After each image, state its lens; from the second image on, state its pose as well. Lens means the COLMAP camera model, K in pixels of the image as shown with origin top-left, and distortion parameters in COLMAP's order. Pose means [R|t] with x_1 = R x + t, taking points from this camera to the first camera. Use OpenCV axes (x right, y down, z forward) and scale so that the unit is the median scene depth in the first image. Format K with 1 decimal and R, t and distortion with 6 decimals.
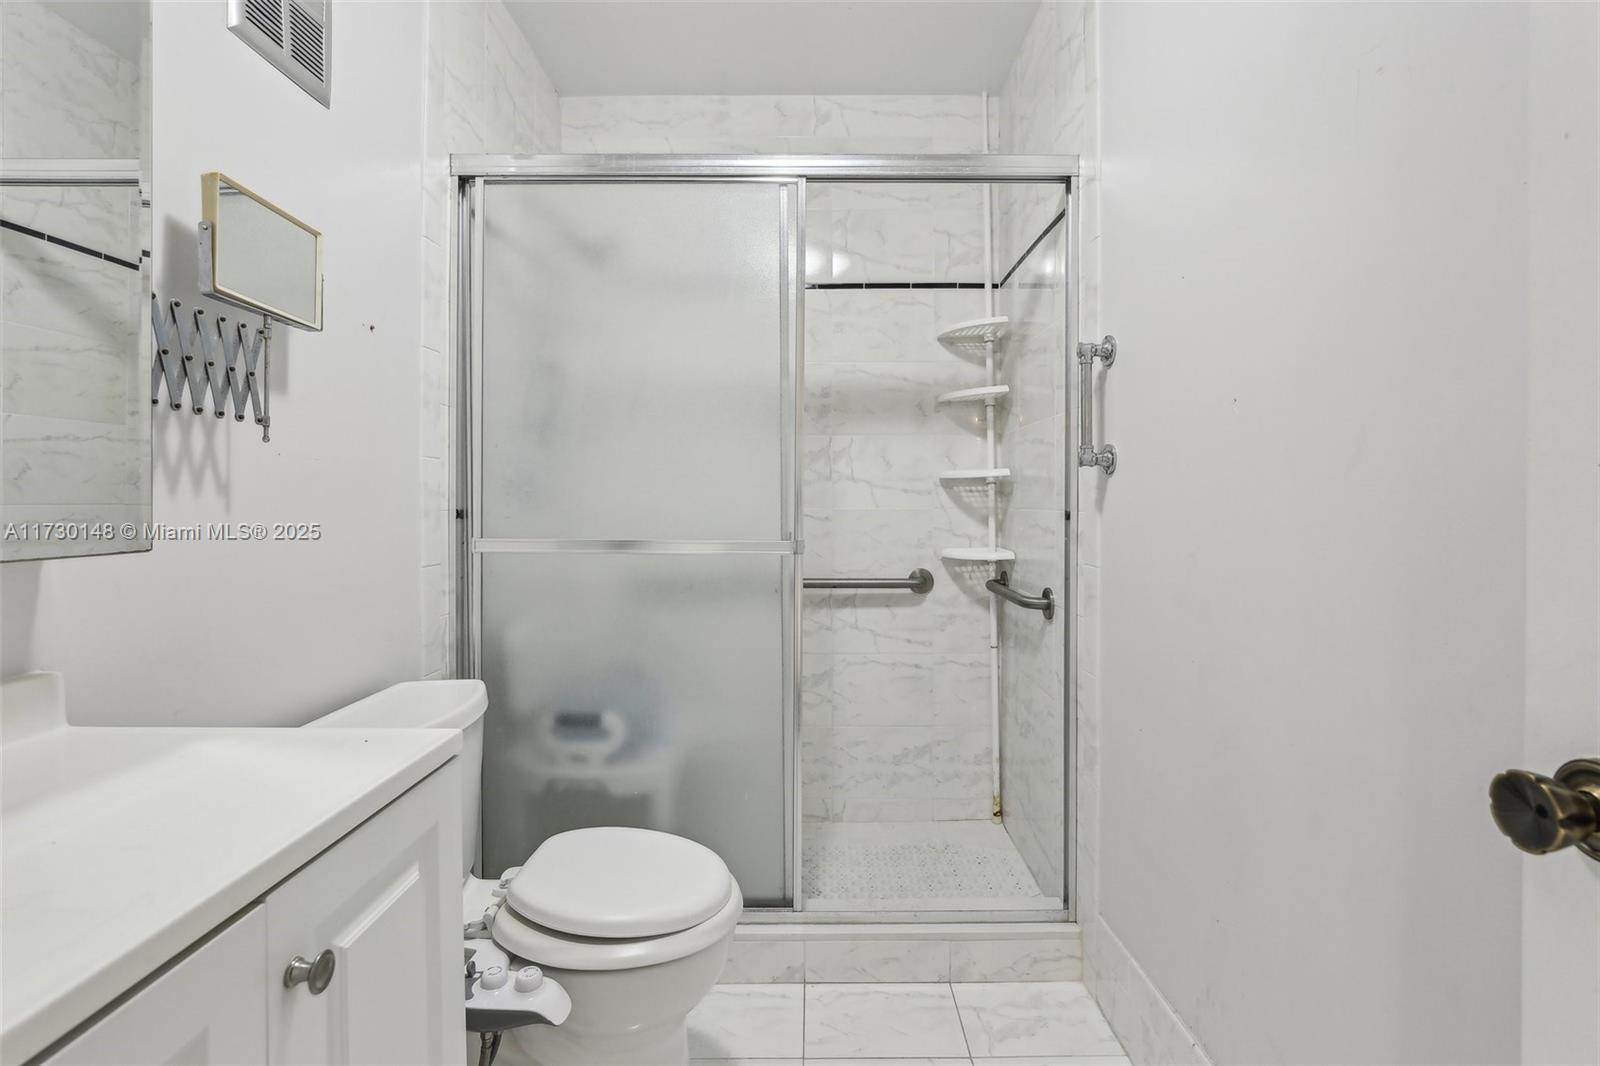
lens RADIAL K [[737.2, 0, 803.5], [0, 737.2, 510.1], [0, 0, 1]] dist [-0.016923, 0.005684]
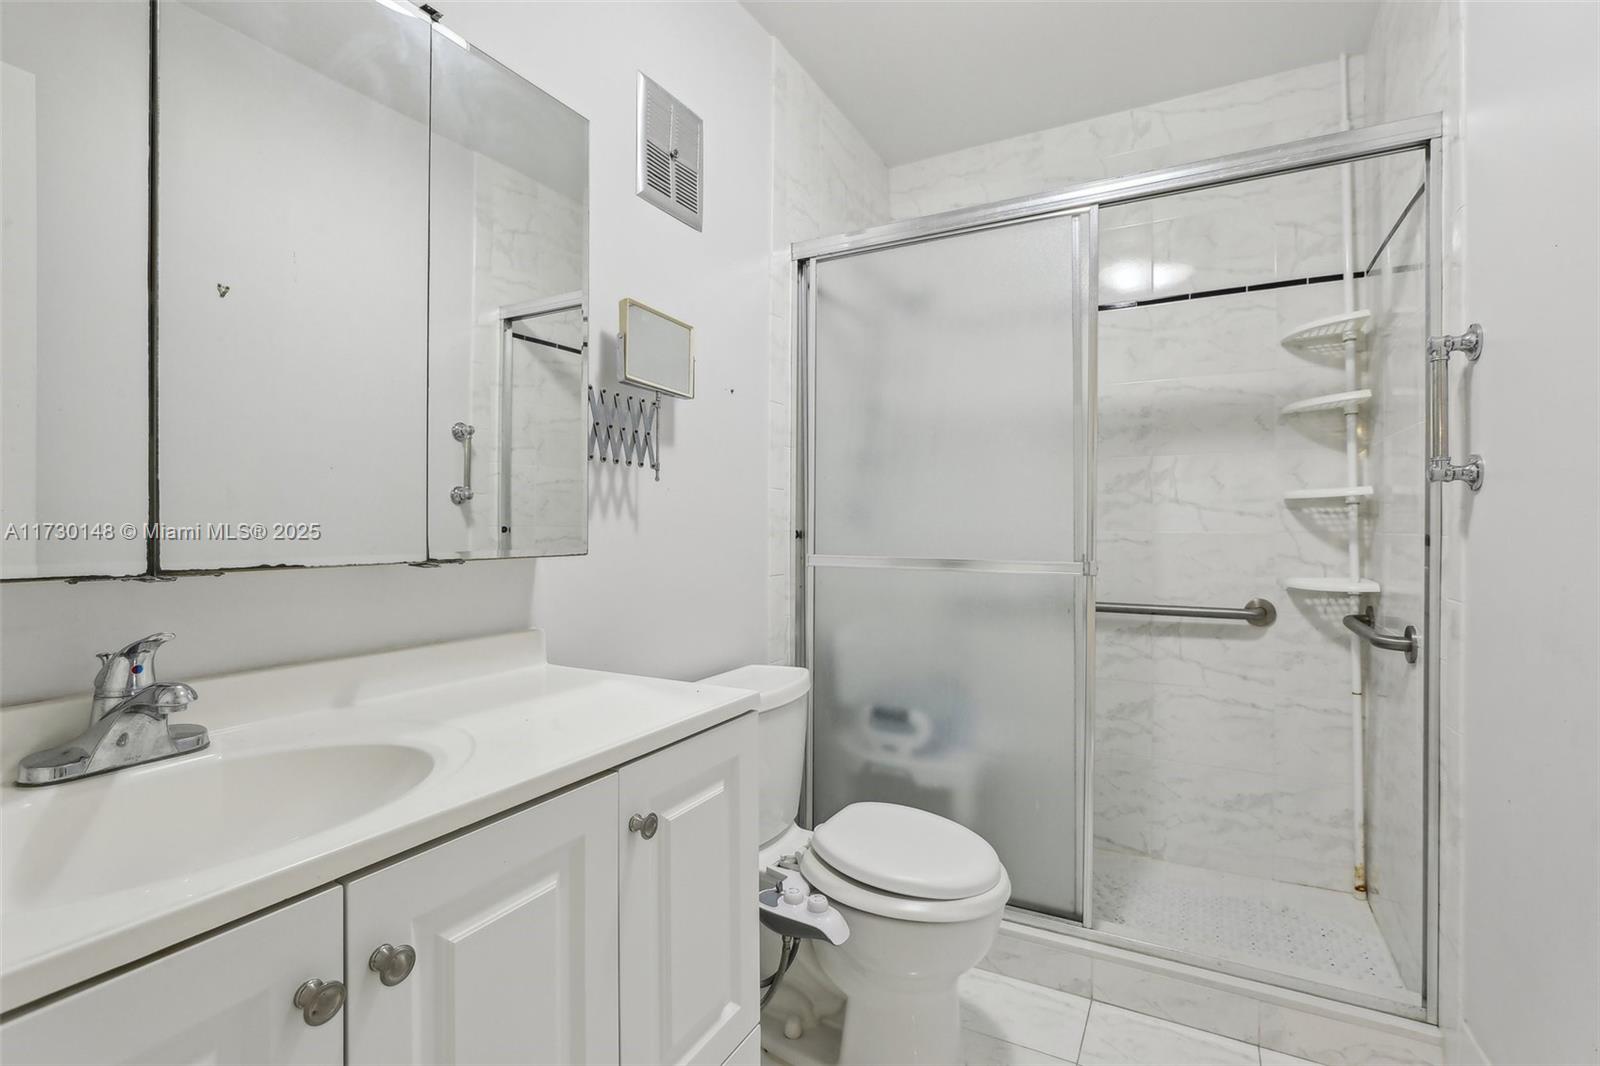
lens RADIAL K [[725.9, 0, 805.7], [0, 725.9, 534.0], [0, 0, 1]] dist [-0.018096, 0.006017]
pose [[0.881474, 0.005451, -0.472202, 0.110866], [-0.006479, 0.999979, -0.000551, 0.004921], [0.472189, 0.003545, 0.881490, -0.061296]]
